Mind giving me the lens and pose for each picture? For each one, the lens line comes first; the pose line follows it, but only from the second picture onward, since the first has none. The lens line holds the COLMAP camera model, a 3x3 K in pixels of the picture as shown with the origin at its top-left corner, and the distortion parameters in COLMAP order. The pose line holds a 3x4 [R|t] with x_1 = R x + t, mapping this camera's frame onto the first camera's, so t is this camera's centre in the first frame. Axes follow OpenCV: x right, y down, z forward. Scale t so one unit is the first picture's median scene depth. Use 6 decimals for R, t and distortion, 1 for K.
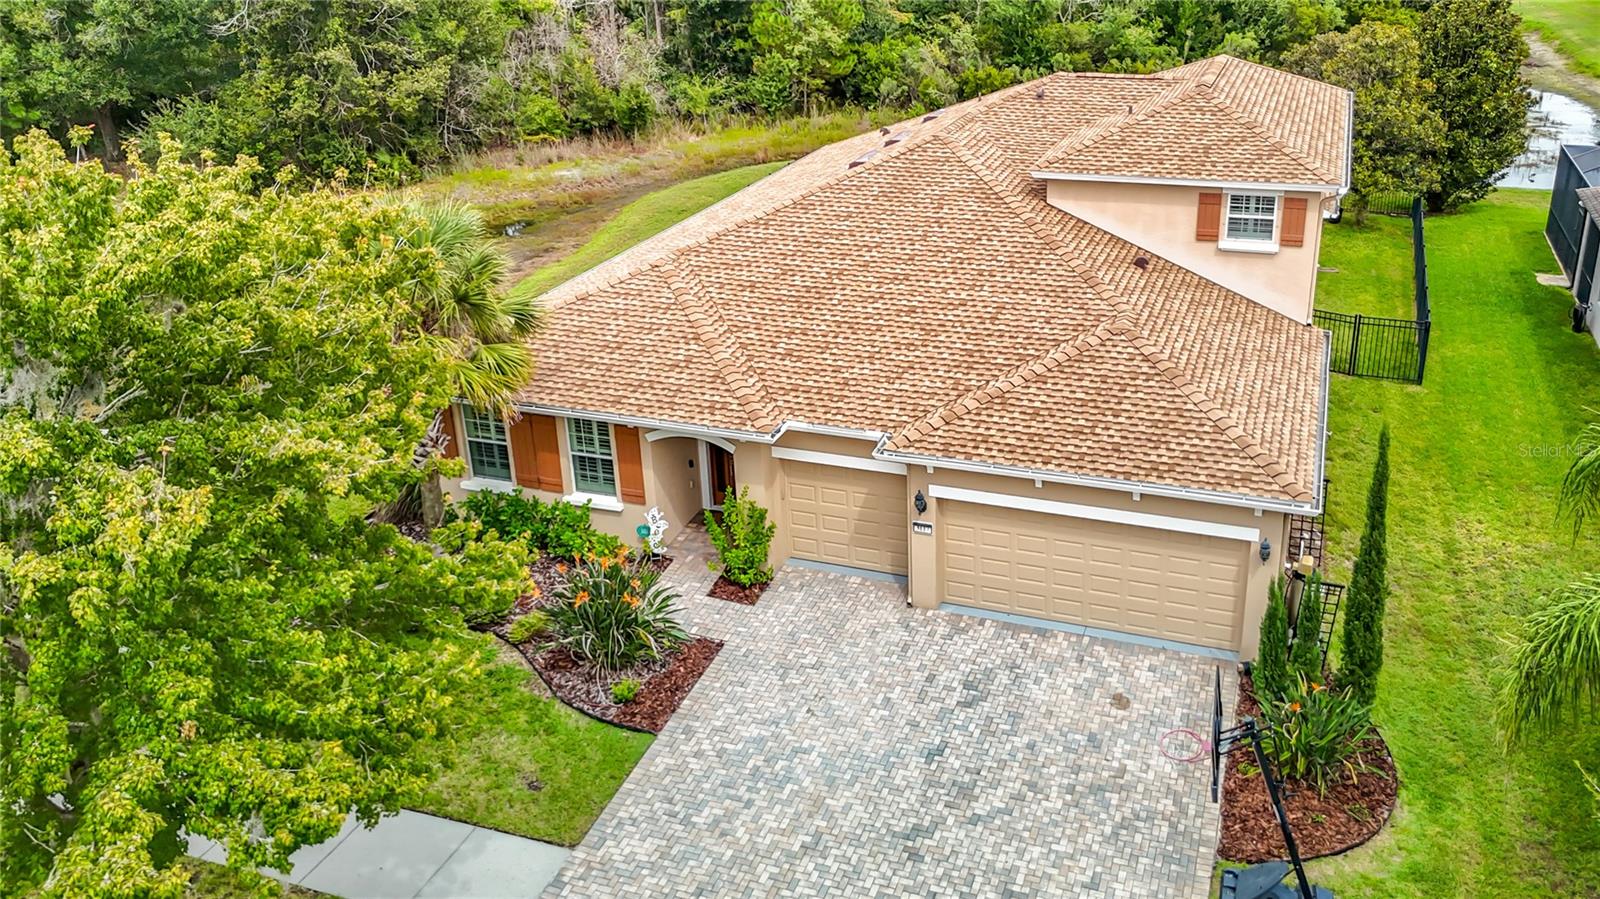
lens RADIAL K [[1261.2, 0, 883.9], [0, 1261.2, 402.2], [0, 0, 1]] dist [0.062403, -0.032163]
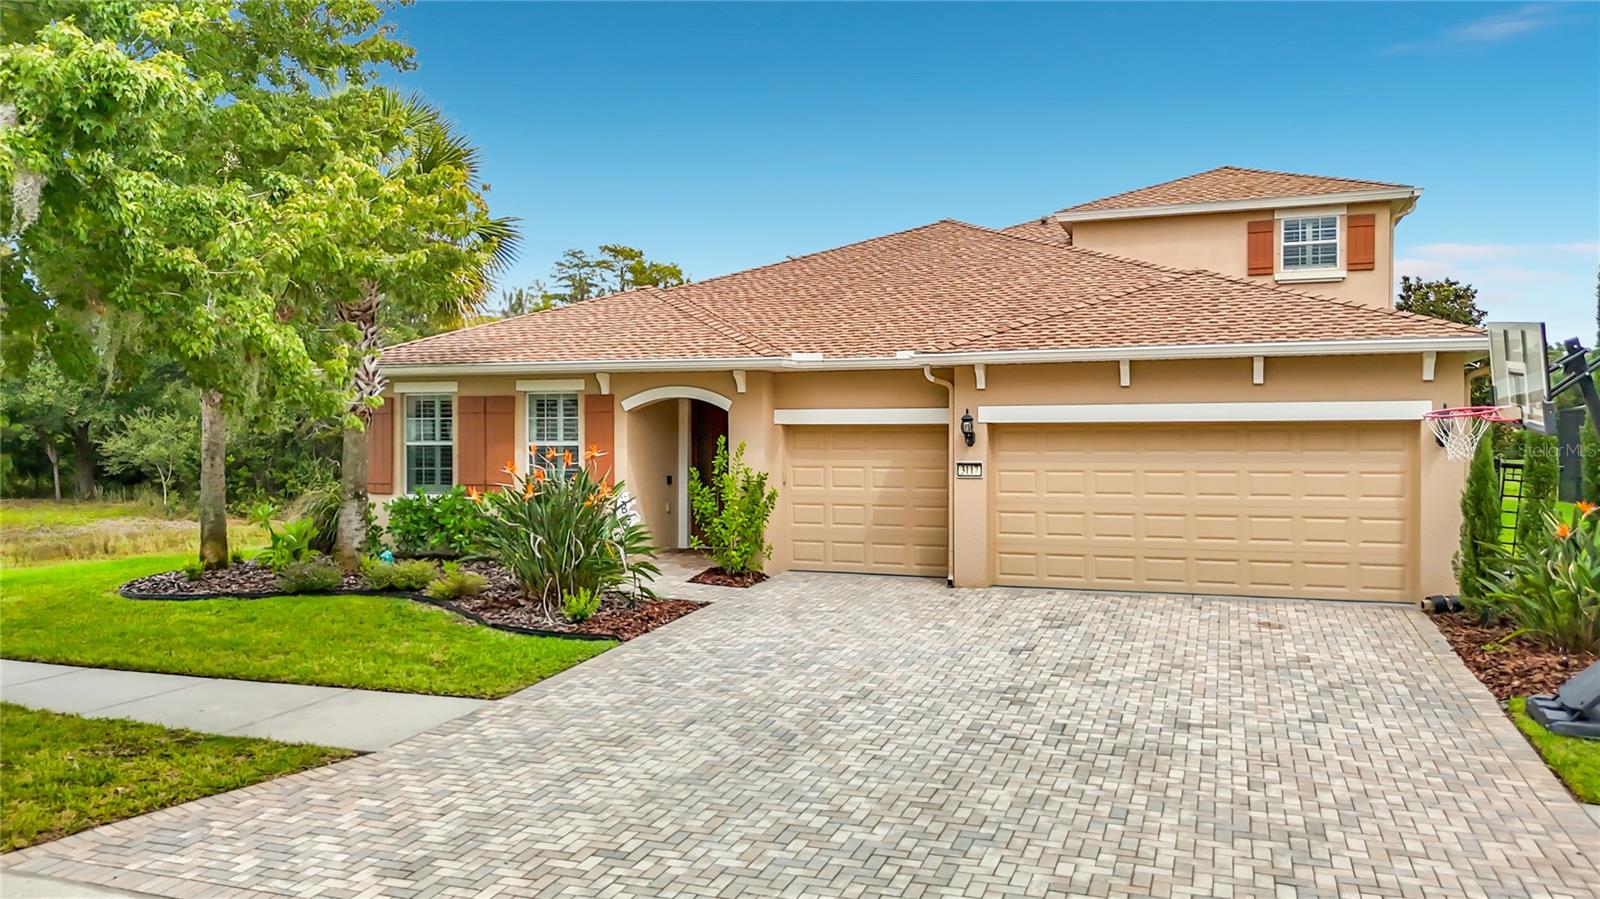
lens RADIAL K [[1199.3, 0, 789.2], [0, 1199.3, 449.0], [0, 0, 1]] dist [0.051576, 0.007249]
pose [[0.999630, 0.015912, -0.022050, -0.057491], [-0.023046, 0.926140, -0.376476, 0.328912], [0.014431, 0.376845, 0.926164, 0.267843]]
